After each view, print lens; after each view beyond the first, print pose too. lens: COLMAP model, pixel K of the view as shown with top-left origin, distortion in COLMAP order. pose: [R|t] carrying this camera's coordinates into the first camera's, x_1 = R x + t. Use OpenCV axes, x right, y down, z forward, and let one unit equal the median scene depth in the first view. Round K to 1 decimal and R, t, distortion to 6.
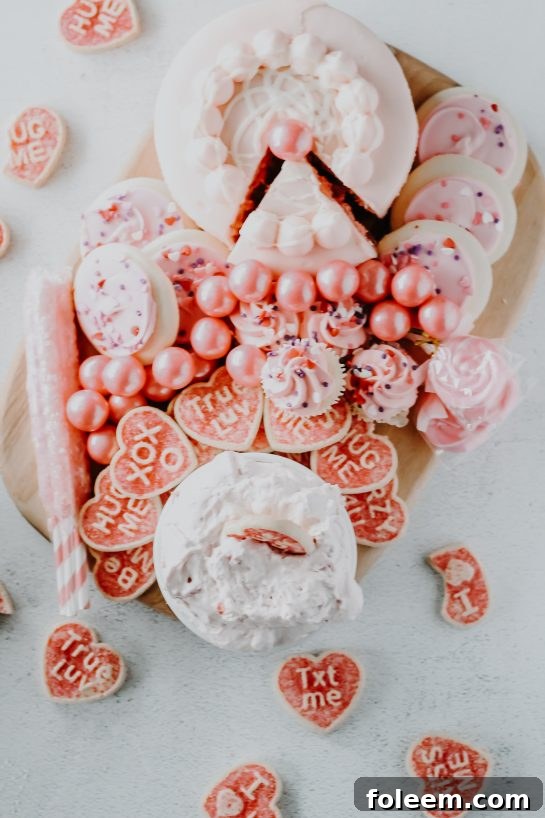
lens RADIAL K [[2060.0, 0, 272.5], [0, 2060.0, 409.0], [0, 0, 1]] dist [-0.104580, -0.789359]
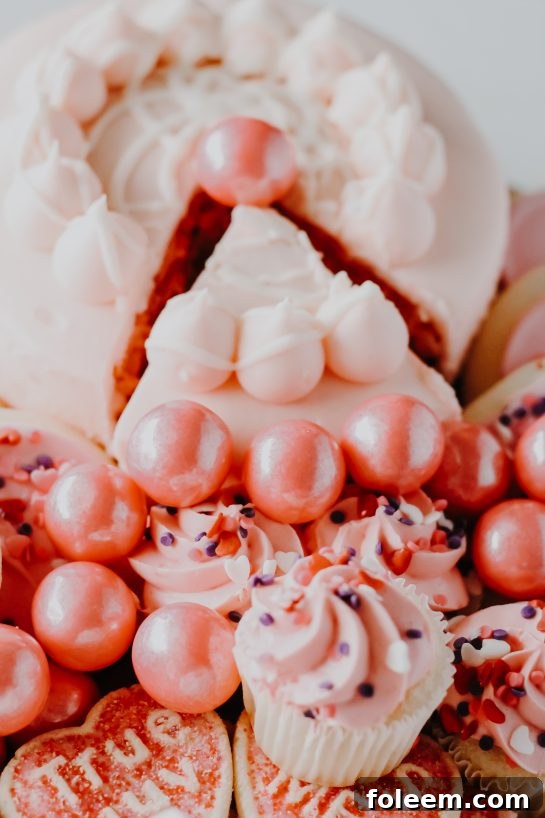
lens RADIAL K [[2060.0, 0, 272.5], [0, 2060.0, 409.0], [0, 0, 1]] dist [-0.104580, -0.789359]
pose [[0.984299, -0.019381, 0.175442, -0.062478], [0.114401, 0.826973, -0.550480, 0.152504], [-0.134417, 0.561908, 0.816206, 0.654900]]
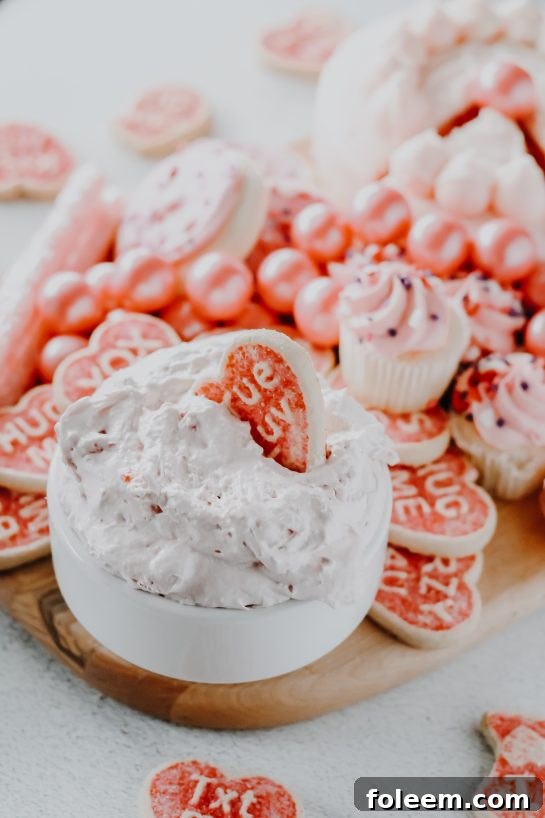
lens RADIAL K [[2011.5, 0, 272.5], [0, 2011.5, 409.0], [0, 0, 1]] dist [-0.113134, -0.587718]
pose [[0.918070, 0.324820, -0.227244, 0.124188], [-0.394149, 0.686679, -0.610834, 0.387346], [-0.042367, 0.650356, 0.758447, 0.541033]]
